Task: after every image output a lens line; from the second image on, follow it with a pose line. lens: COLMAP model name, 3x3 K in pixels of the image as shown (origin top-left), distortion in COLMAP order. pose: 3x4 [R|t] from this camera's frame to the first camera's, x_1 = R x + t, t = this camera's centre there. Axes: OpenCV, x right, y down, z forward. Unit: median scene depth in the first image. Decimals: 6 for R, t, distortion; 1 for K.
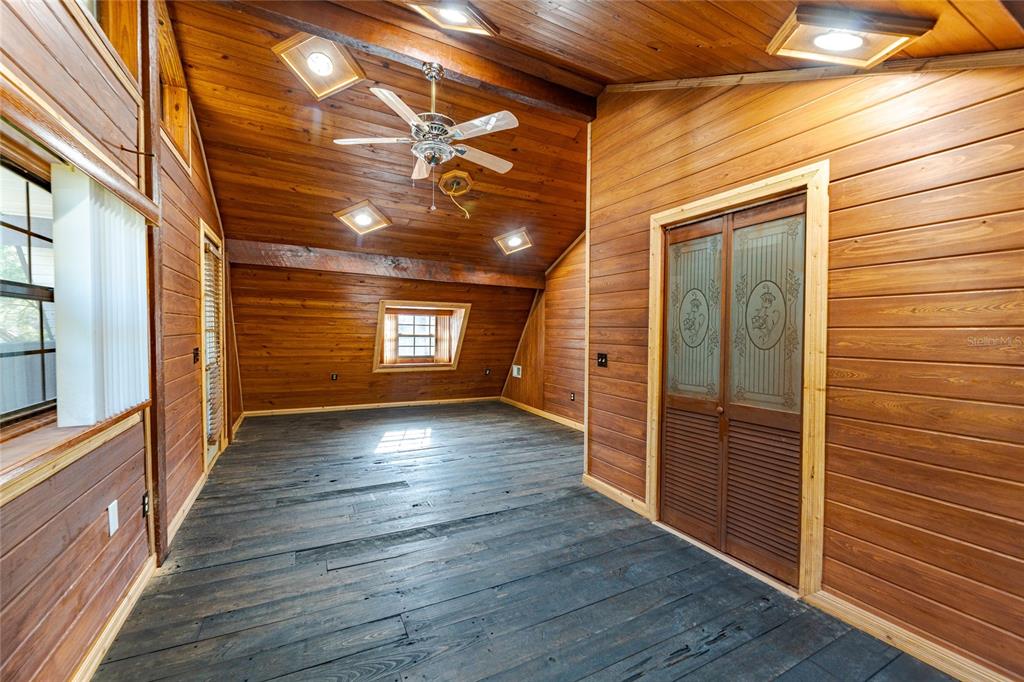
lens RADIAL K [[420.2, 0, 508.7], [0, 420.2, 345.1], [0, 0, 1]] dist [0.002434, -0.000422]
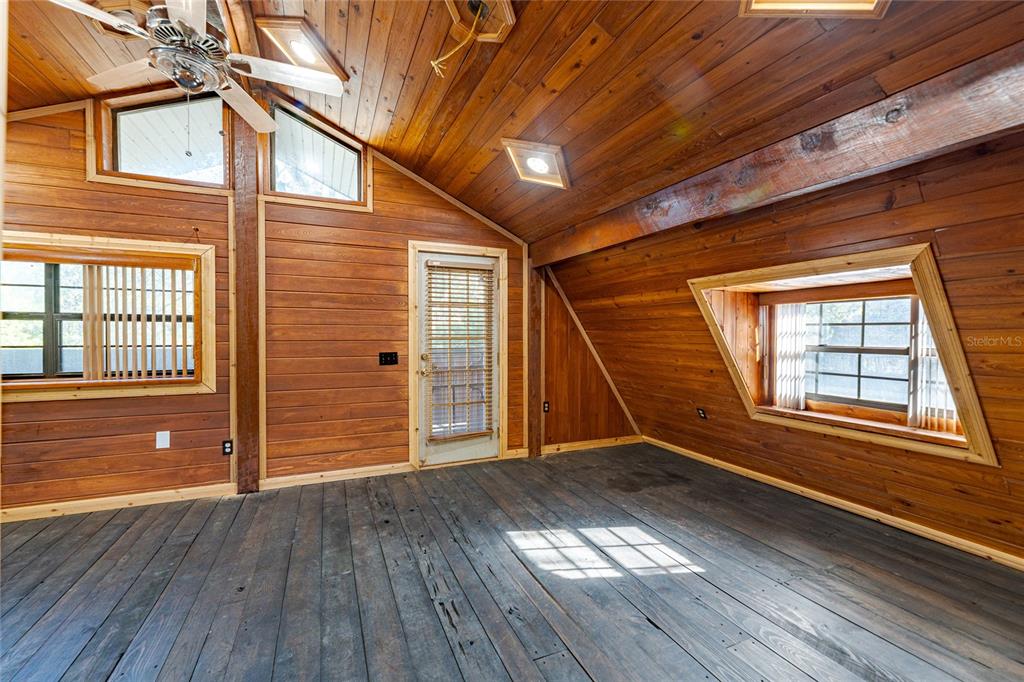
lens RADIAL K [[420.2, 0, 509.1], [0, 420.2, 341.4], [0, 0, 1]] dist [0.002434, -0.000422]
pose [[-0.061606, -0.001467, -0.998099, 0.409957], [-0.036436, 0.999336, 0.000780, -0.038440], [0.997435, 0.036415, -0.061618, 1.361947]]
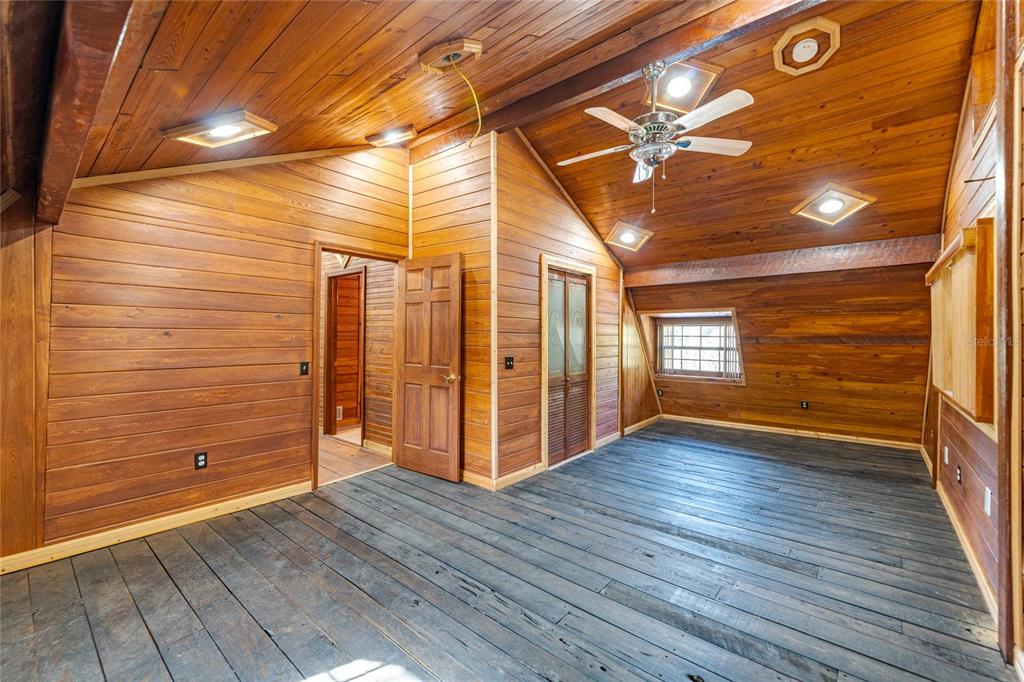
lens RADIAL K [[420.2, 0, 514.1], [0, 420.2, 334.4], [0, 0, 1]] dist [0.002434, -0.000422]
pose [[-0.387671, -0.017529, 0.921631, -0.803921], [0.013199, 0.999611, 0.024564, -0.066714], [-0.921703, 0.021687, -0.387289, 1.440118]]
